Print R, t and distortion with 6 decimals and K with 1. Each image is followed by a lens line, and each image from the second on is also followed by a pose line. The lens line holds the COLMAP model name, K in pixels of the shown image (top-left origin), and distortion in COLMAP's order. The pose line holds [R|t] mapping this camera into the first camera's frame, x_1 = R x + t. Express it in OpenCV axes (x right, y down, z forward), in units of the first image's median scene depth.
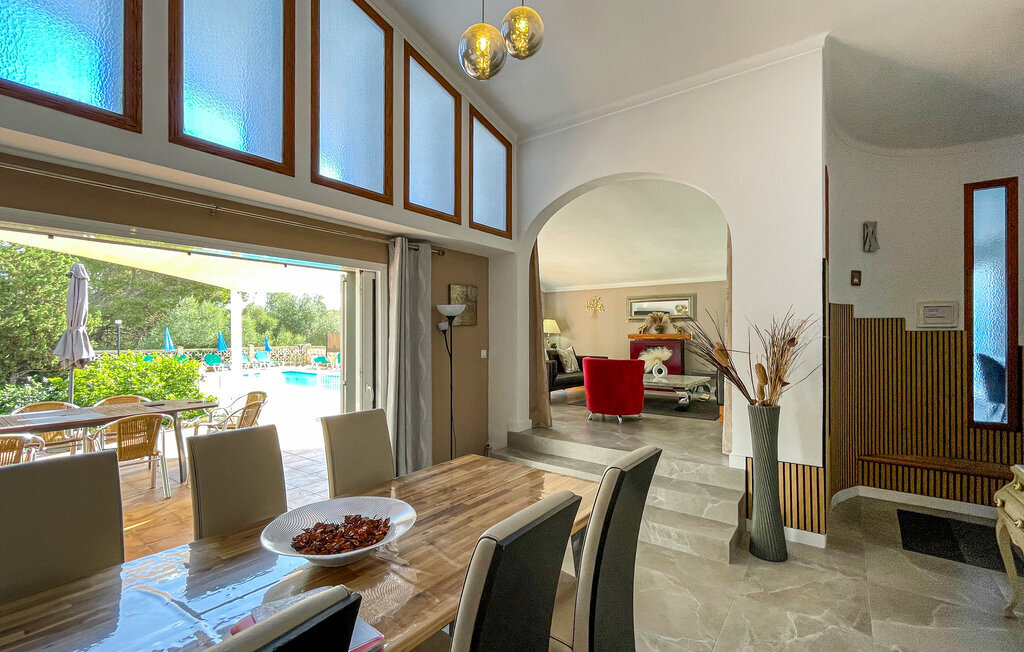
lens RADIAL K [[433.0, 0, 507.4], [0, 433.0, 326.7], [0, 0, 1]] dist [-0.002347, -0.000138]
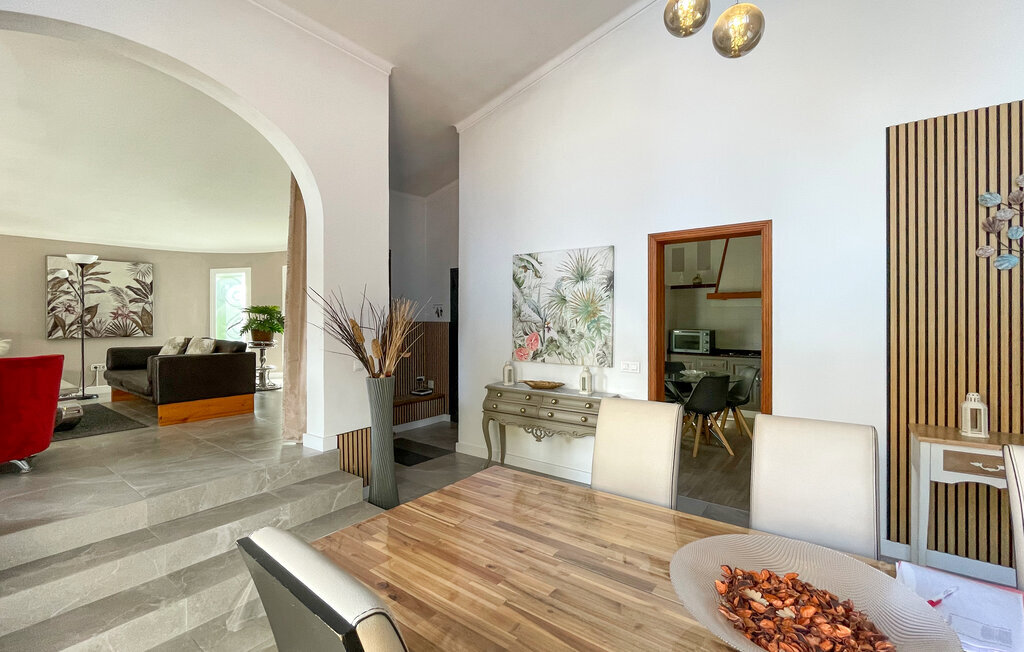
lens RADIAL K [[433.0, 0, 507.4], [0, 433.0, 326.7], [0, 0, 1]] dist [-0.002347, -0.000138]
pose [[0.034195, -0.020089, 0.999213, -0.467972], [-0.014718, 0.999679, 0.020602, 0.030265], [-0.999307, -0.015411, 0.033889, 0.652793]]
